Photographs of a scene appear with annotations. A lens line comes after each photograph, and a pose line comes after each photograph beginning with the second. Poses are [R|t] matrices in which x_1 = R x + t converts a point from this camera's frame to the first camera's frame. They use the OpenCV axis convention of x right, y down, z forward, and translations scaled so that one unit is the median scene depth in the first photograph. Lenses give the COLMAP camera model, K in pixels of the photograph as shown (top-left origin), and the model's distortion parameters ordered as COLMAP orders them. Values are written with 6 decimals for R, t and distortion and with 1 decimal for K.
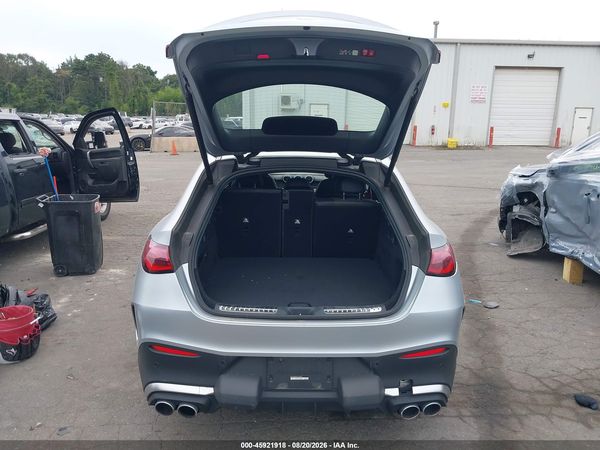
lens RADIAL K [[478.9, 0, 300.0], [0, 478.9, 225.0], [0, 0, 1]] dist [0.008366, -0.007938]
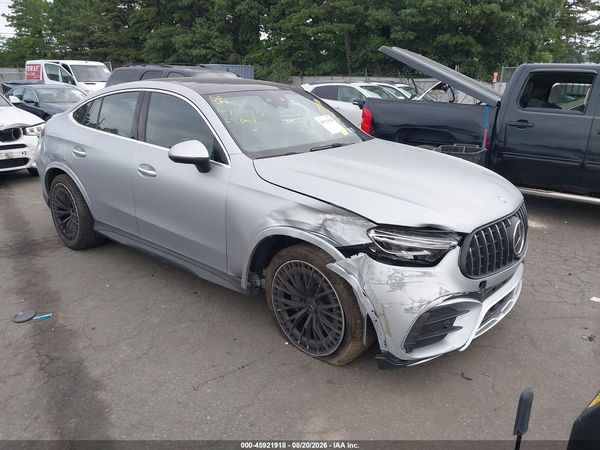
lens RADIAL K [[478.9, 0, 300.0], [0, 478.9, 225.0], [0, 0, 1]] dist [0.008366, -0.007938]
pose [[-0.663779, 0.214193, -0.716602, 0.580345], [-0.166972, 0.891497, 0.421134, -0.319480], [0.729052, 0.399192, -0.555993, 1.591049]]
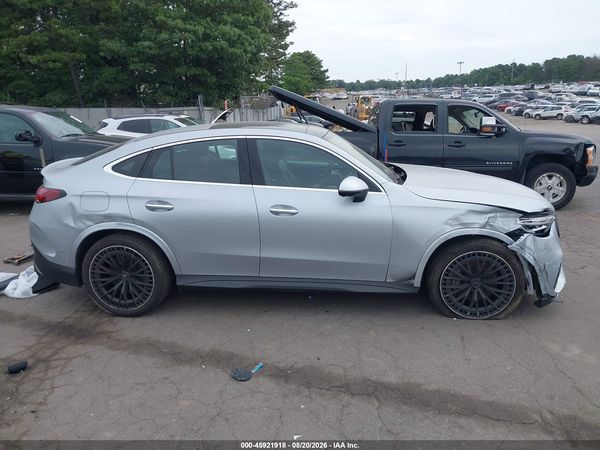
lens RADIAL K [[478.9, 0, 300.0], [0, 478.9, 225.0], [0, 0, 1]] dist [0.008366, -0.007938]
pose [[-0.108098, 0.247112, -0.962938, 0.962846], [-0.192920, 0.944987, 0.264162, -0.232118], [0.975242, 0.214325, -0.054478, 1.035717]]
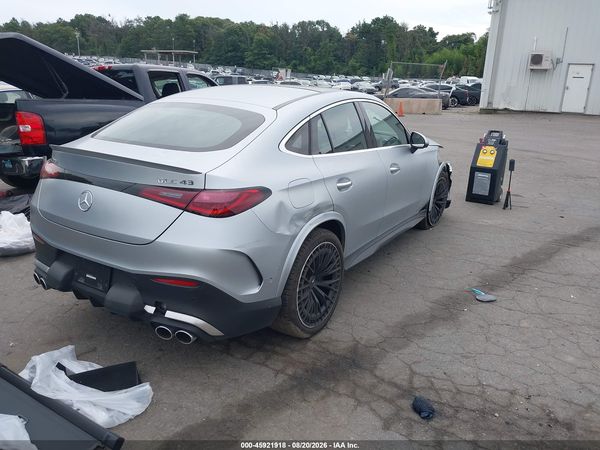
lens RADIAL K [[478.9, 0, 300.0], [0, 478.9, 225.0], [0, 0, 1]] dist [0.008366, -0.007938]
pose [[0.845087, 0.171143, -0.506495, 0.497361], [-0.134774, 0.984979, 0.107950, -0.005783], [0.517362, -0.022964, 0.855459, 0.113585]]
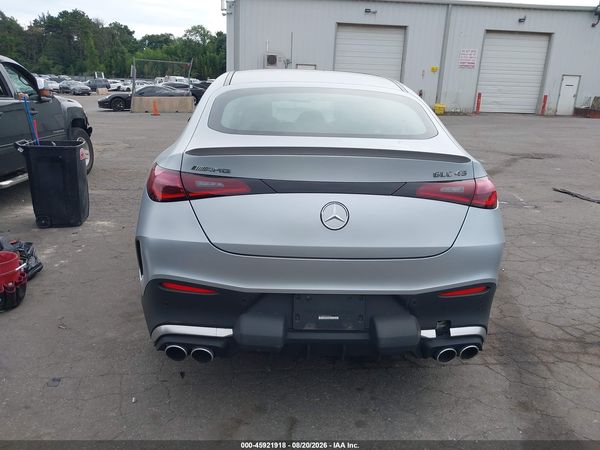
lens RADIAL K [[479.1, 0, 302.0], [0, 479.1, 223.2], [0, 0, 1]] dist [0.004877, -0.009353]
pose [[0.998992, 0.008077, 0.044154, -0.044164], [-0.010746, 0.998107, 0.060550, 0.041789], [-0.043581, -0.060963, 0.997188, 0.055127]]
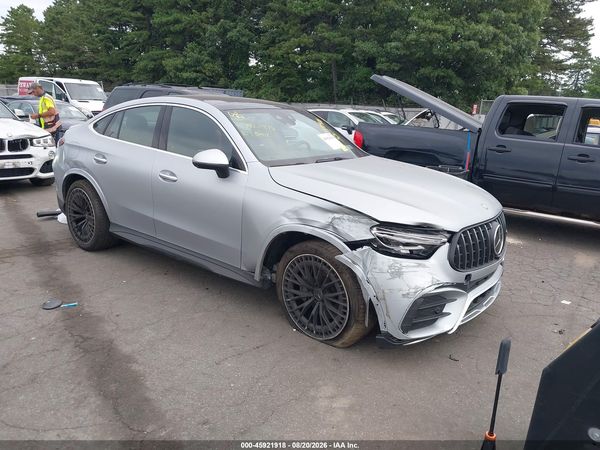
lens RADIAL K [[478.9, 0, 300.0], [0, 478.9, 225.0], [0, 0, 1]] dist [0.008366, -0.007938]
pose [[-0.639825, 0.160573, -0.751559, 0.674767], [-0.203878, 0.907425, 0.367442, -0.314012], [0.740984, 0.388324, -0.547856, 1.622722]]
